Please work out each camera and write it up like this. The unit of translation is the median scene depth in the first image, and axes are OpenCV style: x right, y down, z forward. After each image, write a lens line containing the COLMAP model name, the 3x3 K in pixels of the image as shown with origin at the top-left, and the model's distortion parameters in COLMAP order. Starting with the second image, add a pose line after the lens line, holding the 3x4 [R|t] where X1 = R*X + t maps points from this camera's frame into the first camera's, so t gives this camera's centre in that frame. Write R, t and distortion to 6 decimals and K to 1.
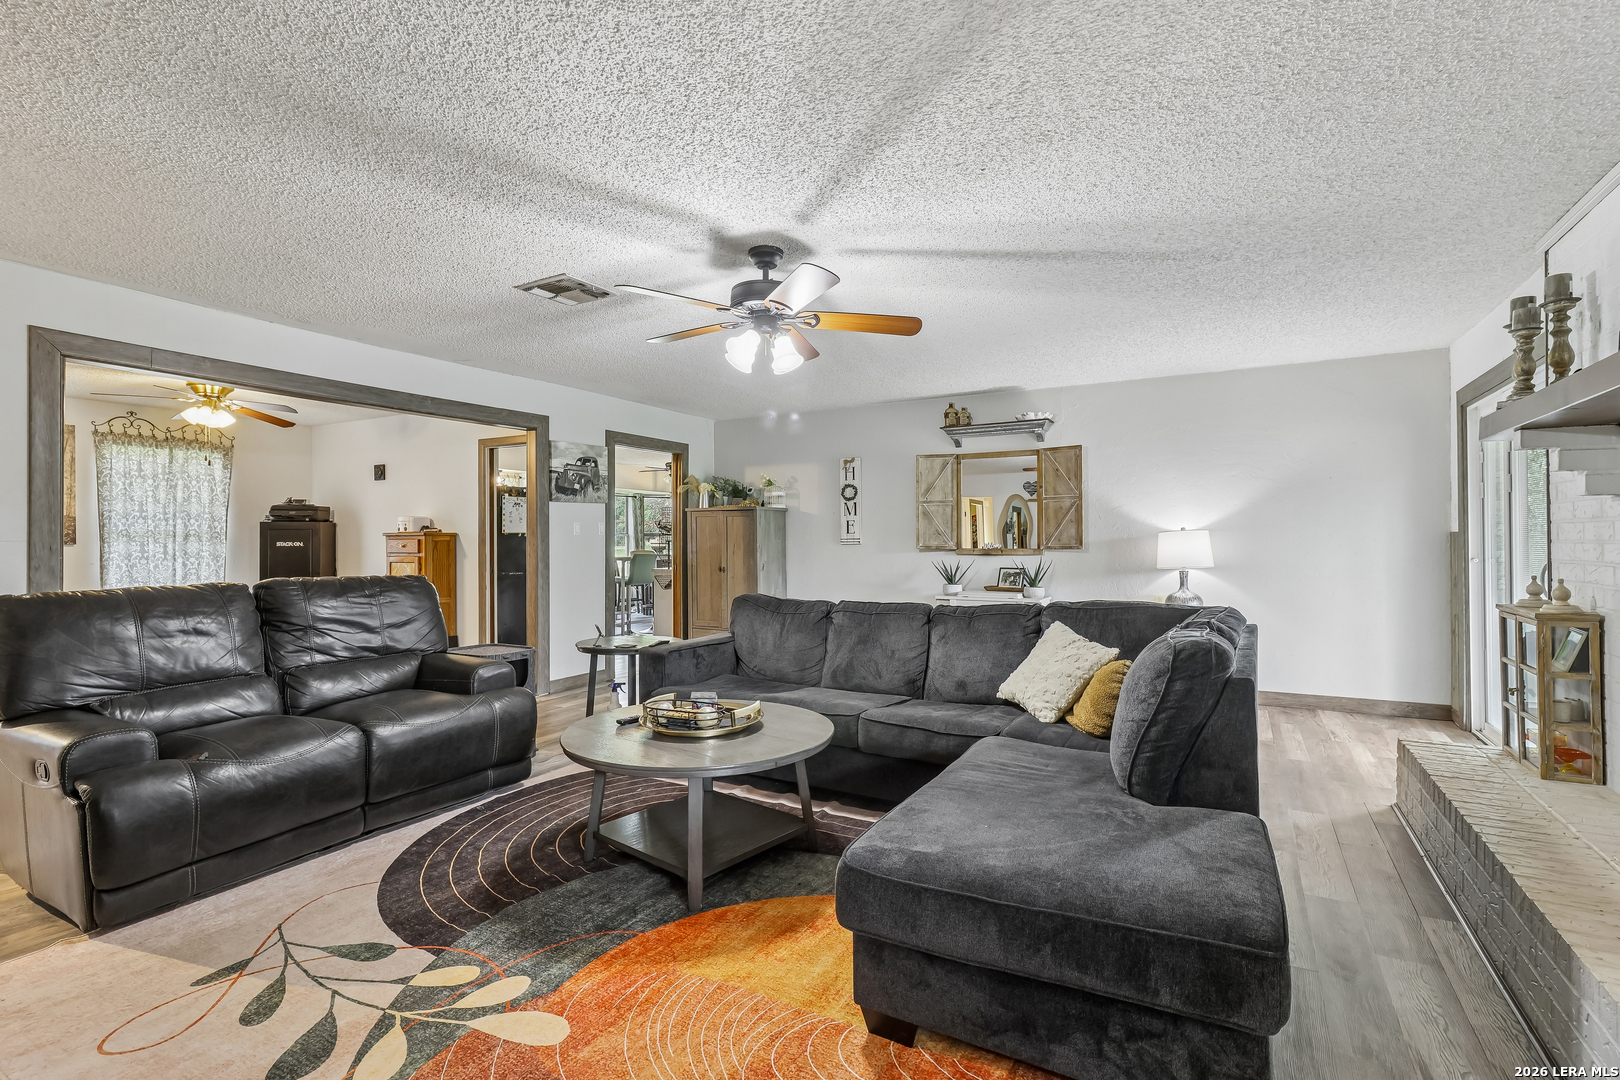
lens RADIAL K [[751.8, 0, 810.1], [0, 751.8, 535.8], [0, 0, 1]] dist [0.003305, -0.002001]
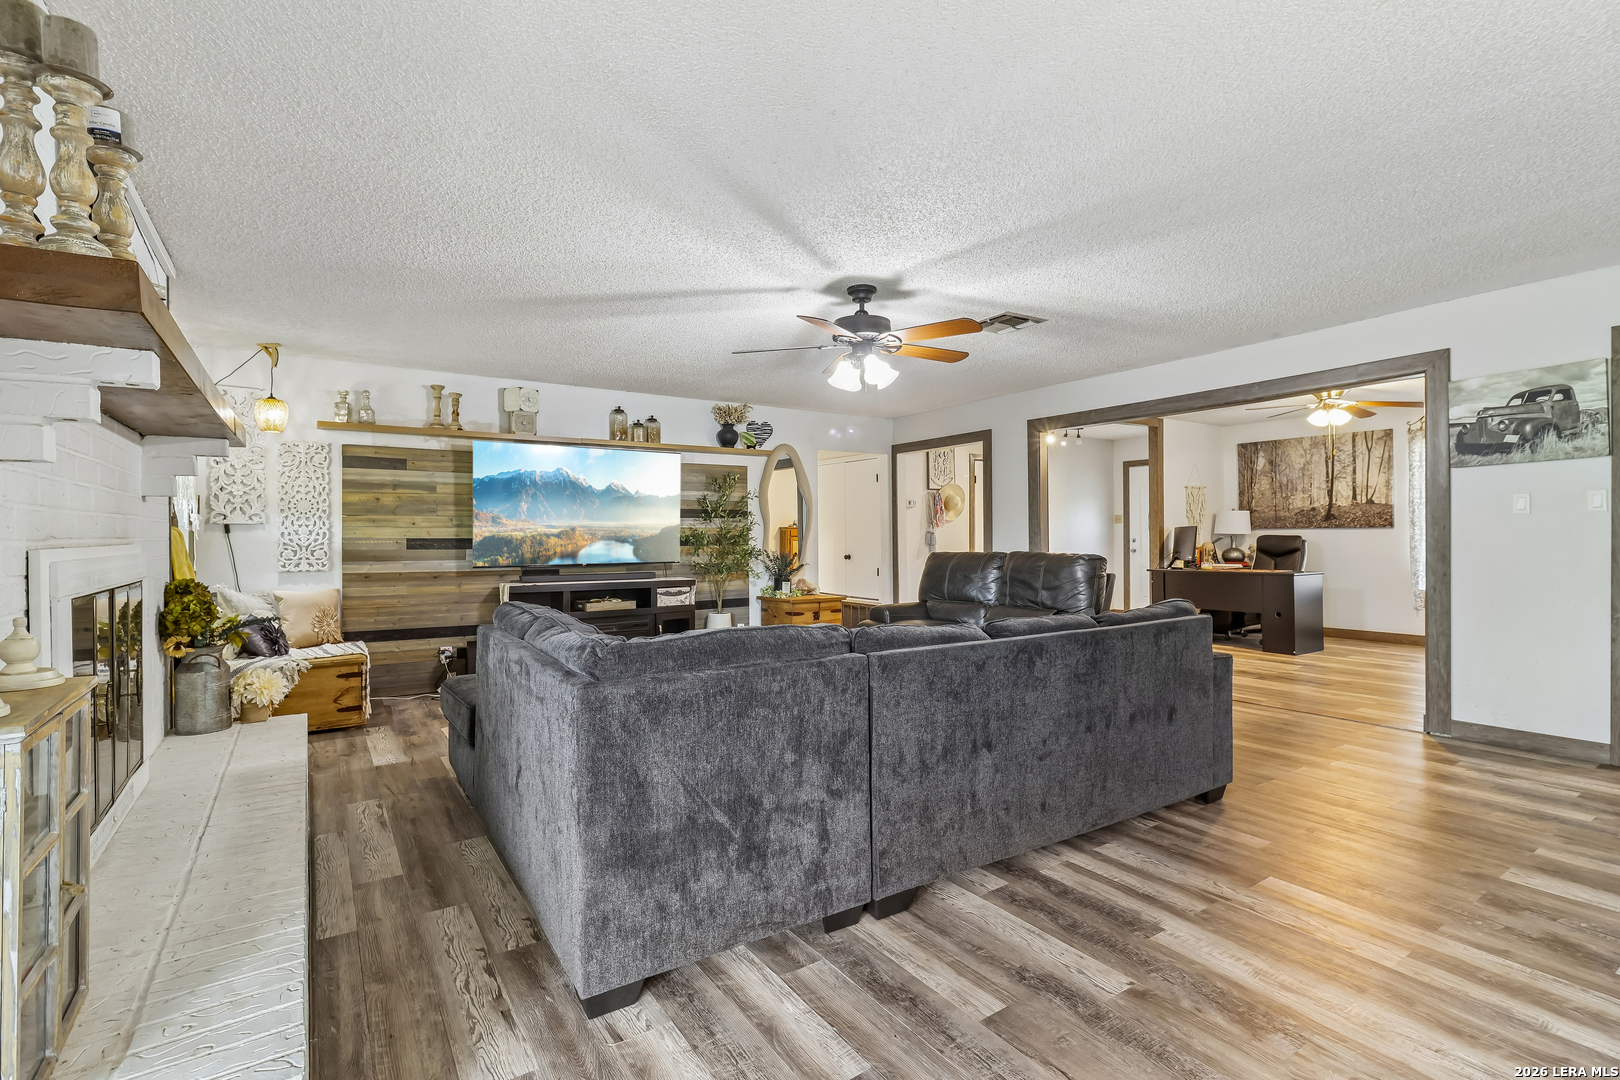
lens RADIAL K [[751.8, 0, 824.5], [0, 751.8, 532.2], [0, 0, 1]] dist [0.003305, -0.002001]
pose [[-0.442861, 0.006797, -0.896564, 0.530864], [0.011929, 0.999927, 0.001688, 0.007204], [0.896511, -0.009948, -0.442910, 0.740080]]
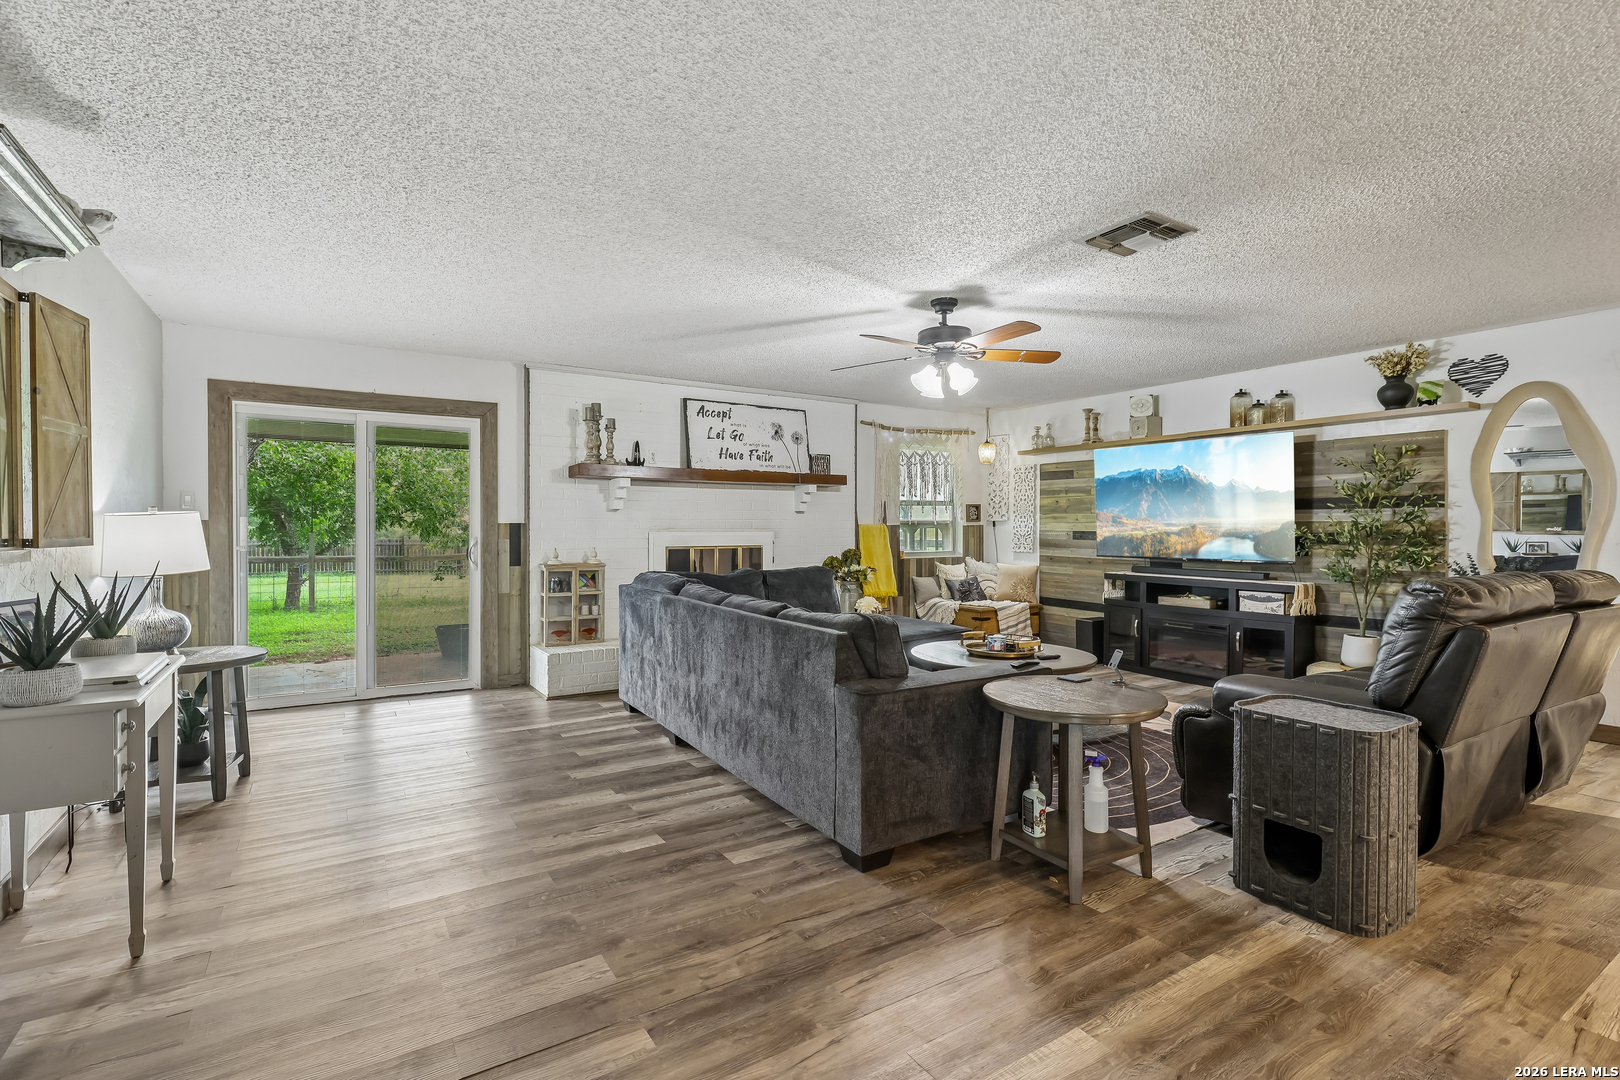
lens RADIAL K [[751.8, 0, 769.5], [0, 751.8, 529.2], [0, 0, 1]] dist [0.003305, -0.002001]
pose [[-0.865208, 0.003525, 0.501400, -0.223794], [0.002127, 0.999992, -0.003361, 0.010158], [-0.501408, -0.001842, -0.865209, 1.136388]]
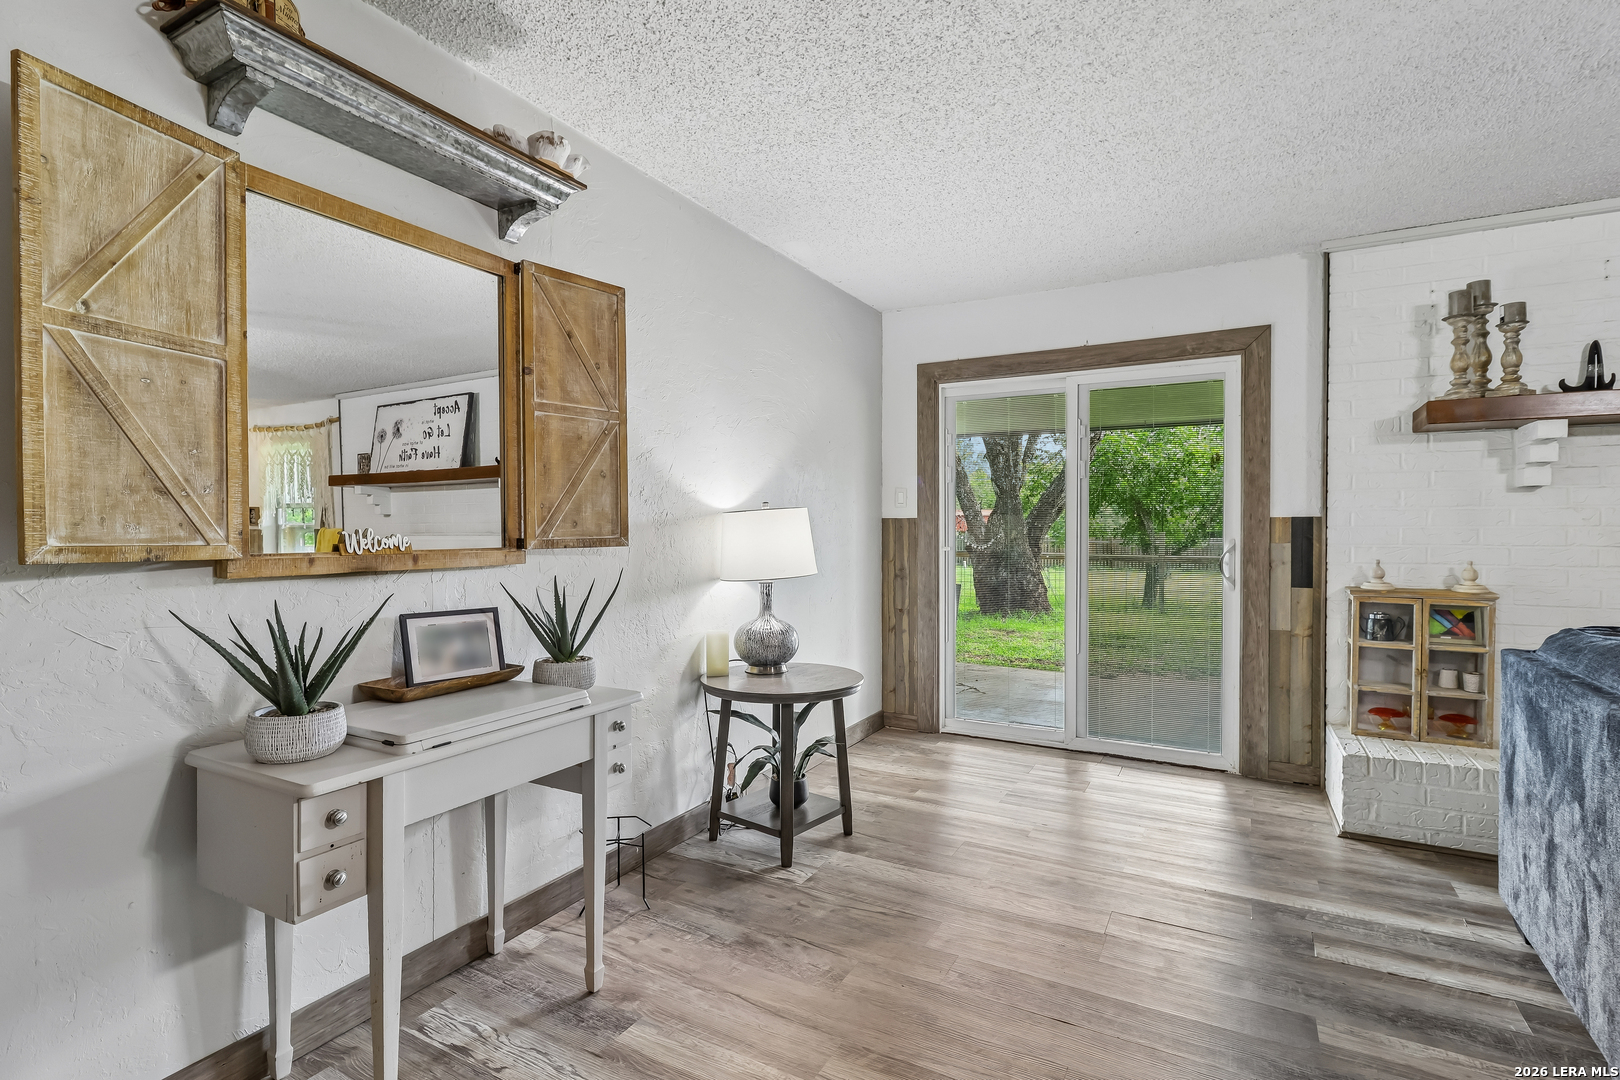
lens RADIAL K [[751.8, 0, 804.0], [0, 751.8, 537.2], [0, 0, 1]] dist [0.003305, -0.002001]
pose [[-0.006161, -0.007410, 0.999954, -0.044780], [0.000549, 0.999972, 0.007413, 0.009804], [-0.999981, 0.000594, -0.006157, 0.863127]]
